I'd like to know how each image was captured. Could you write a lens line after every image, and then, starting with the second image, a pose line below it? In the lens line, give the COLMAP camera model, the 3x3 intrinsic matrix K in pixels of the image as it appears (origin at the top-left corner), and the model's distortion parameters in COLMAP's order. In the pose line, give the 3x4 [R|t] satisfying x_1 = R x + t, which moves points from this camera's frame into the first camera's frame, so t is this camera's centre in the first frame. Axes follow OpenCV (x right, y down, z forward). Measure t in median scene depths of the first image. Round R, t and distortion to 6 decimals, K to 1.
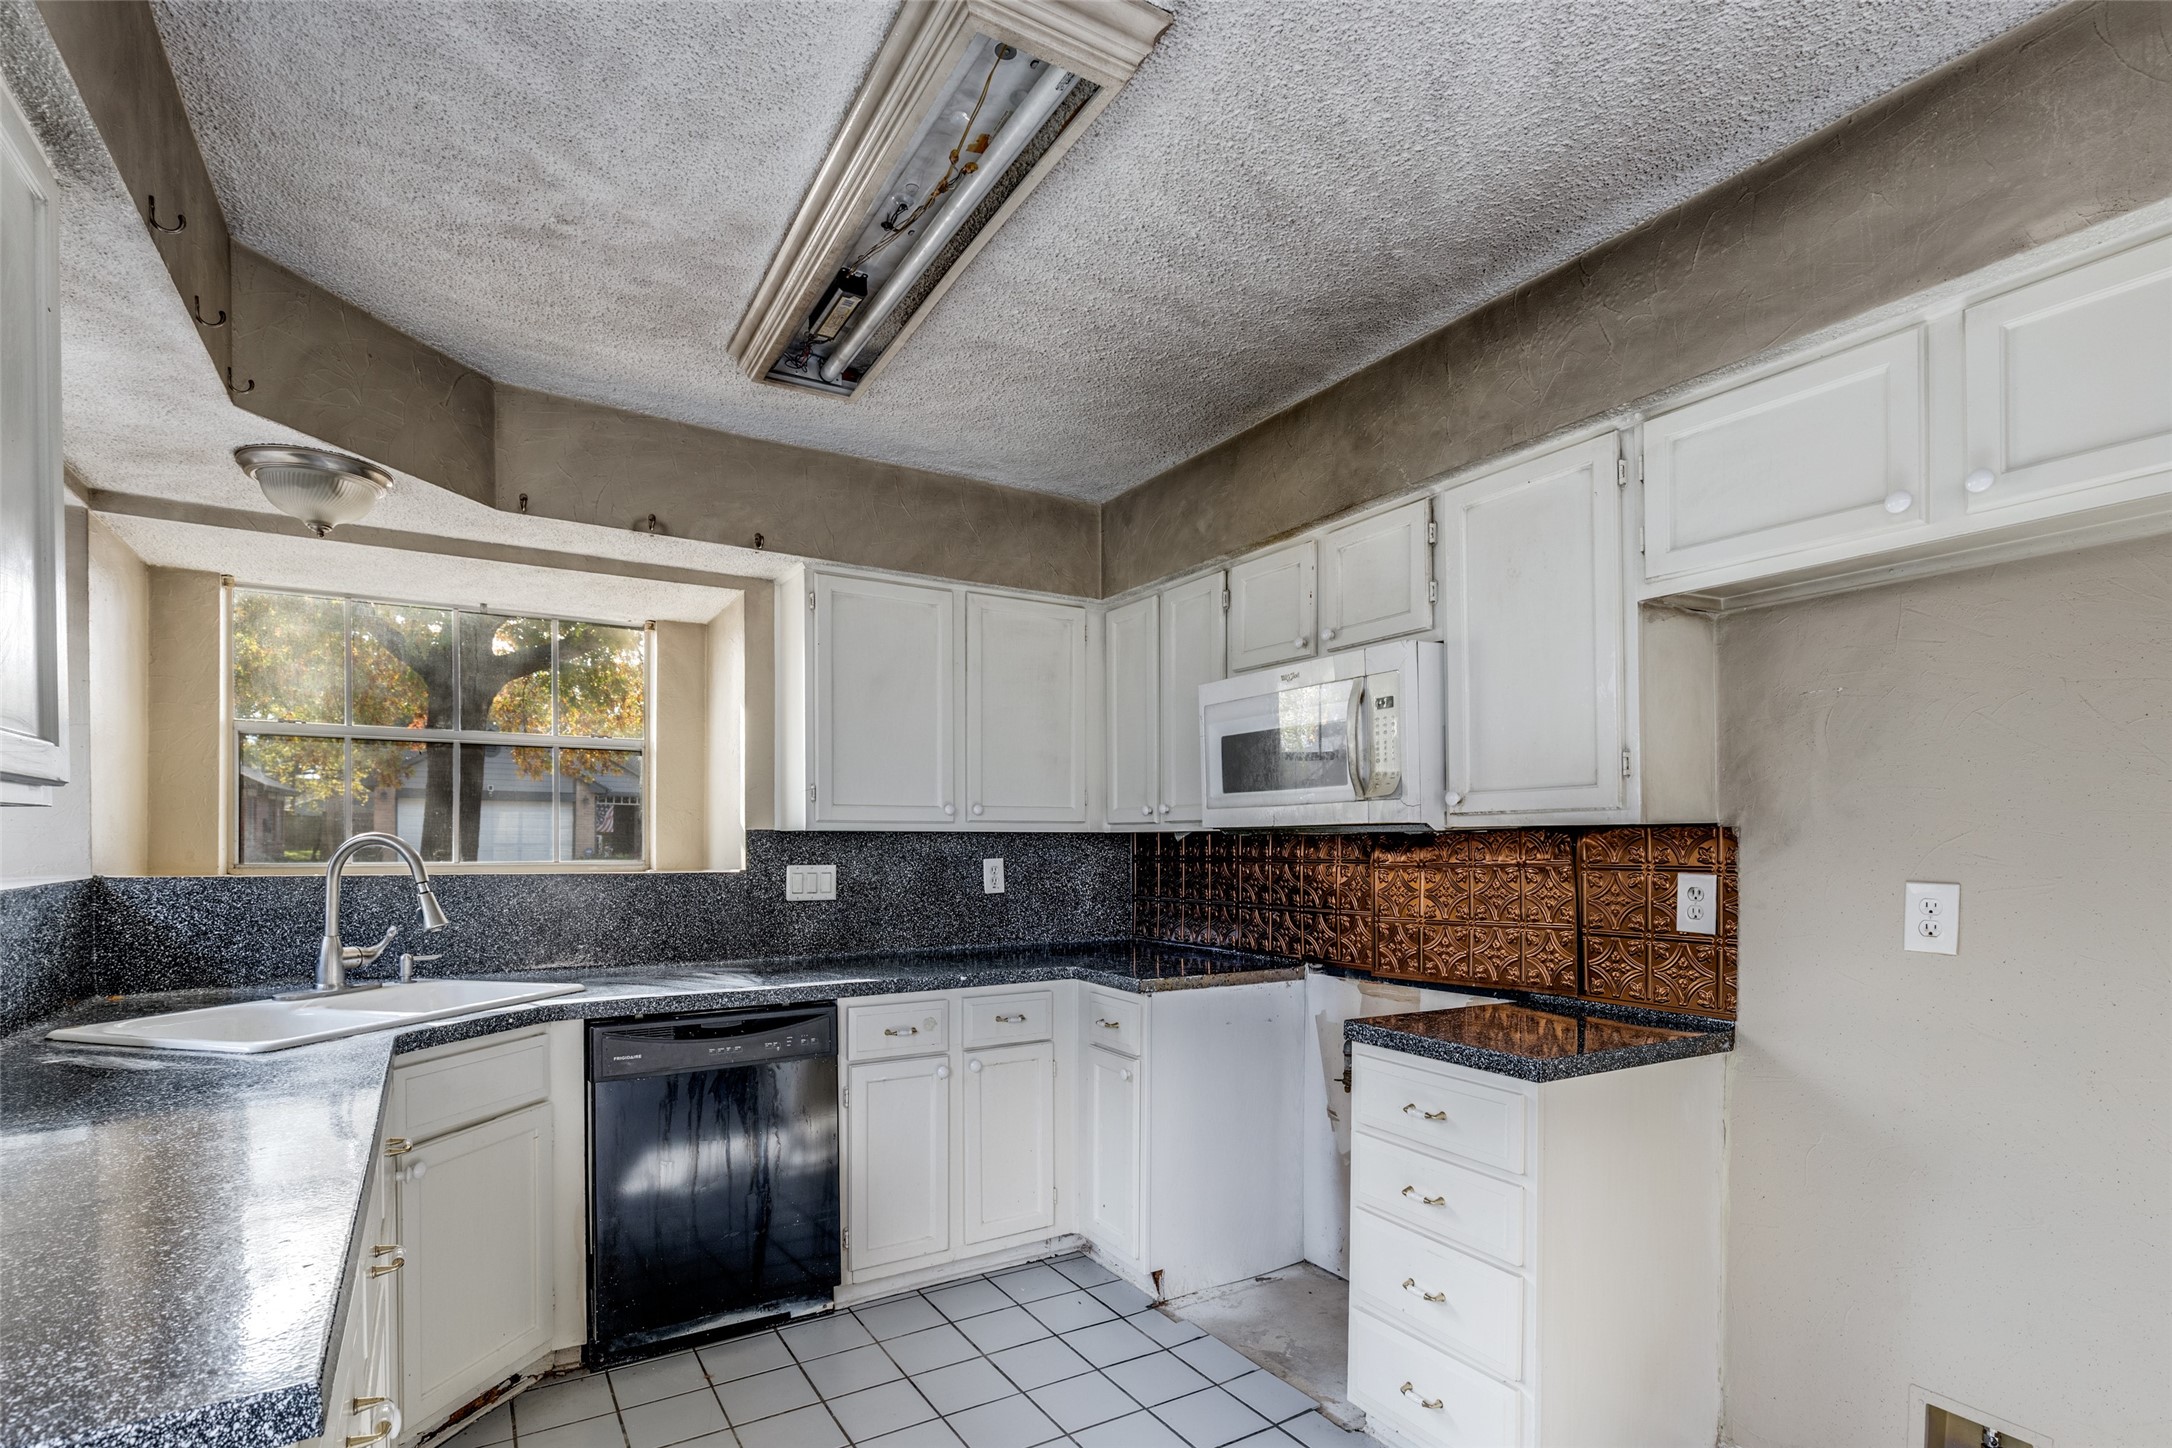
lens RADIAL K [[1023.7, 0, 1063.3], [0, 1023.7, 847.5], [0, 0, 1]] dist [-0.000247, -0.002937]
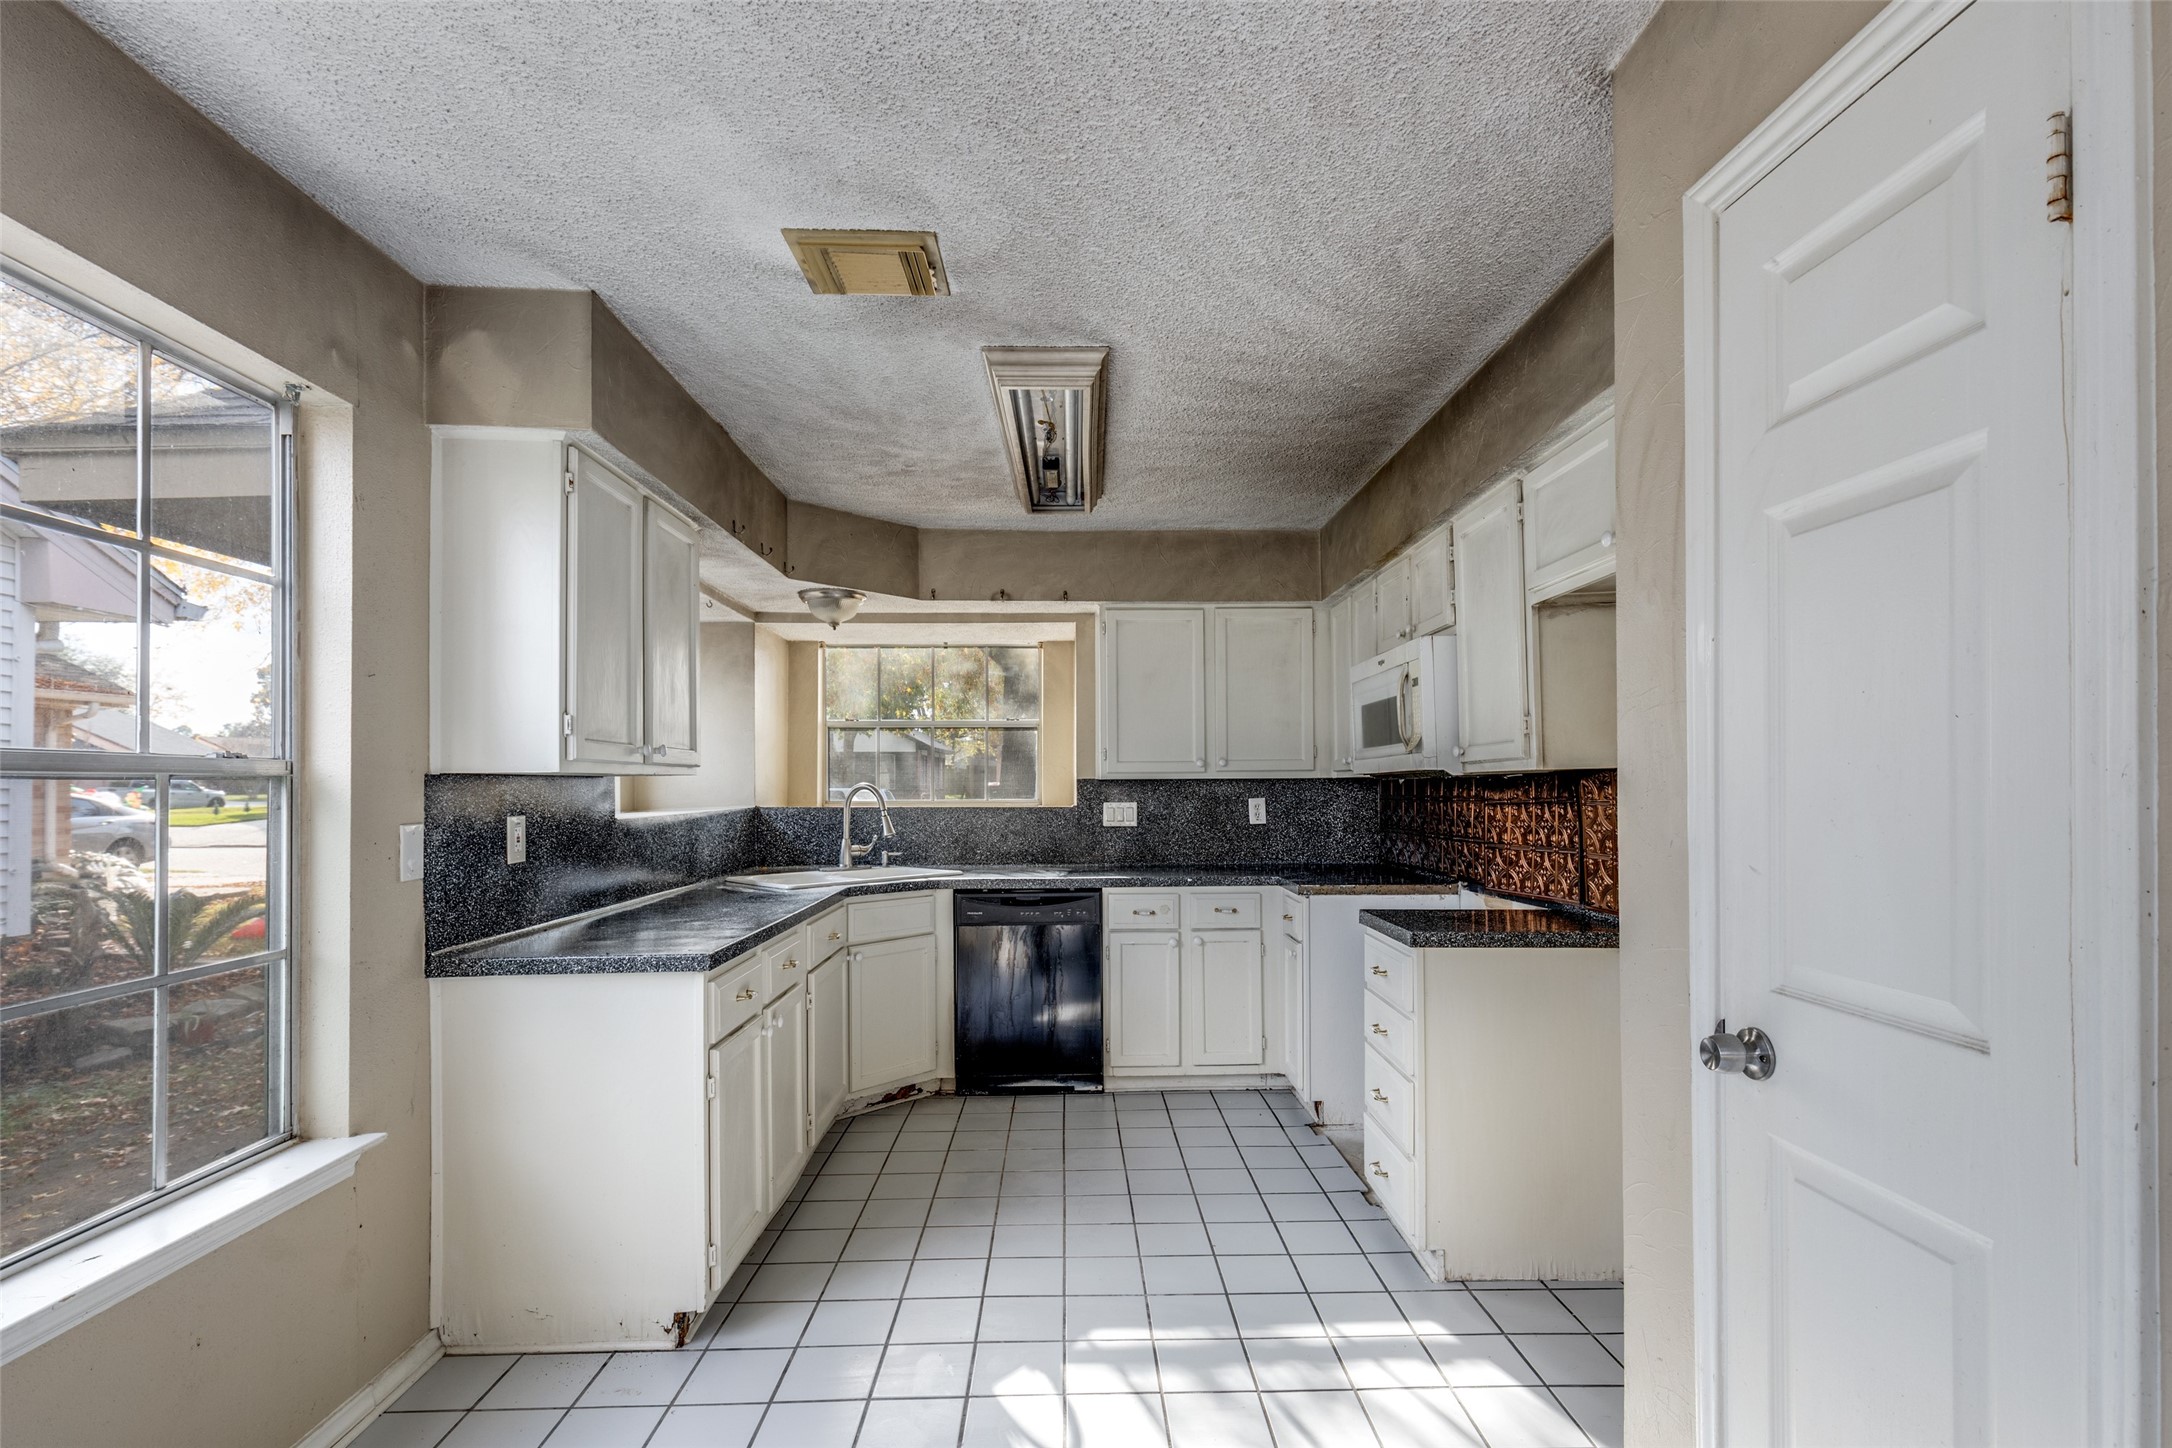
lens RADIAL K [[1023.7, 0, 1115.0], [0, 1023.7, 766.7], [0, 0, 1]] dist [-0.000247, -0.002937]
pose [[0.868063, -0.015930, -0.496198, 0.578187], [0.004131, 0.999682, -0.024868, 0.003182], [0.496437, 0.019537, 0.867853, -0.342686]]
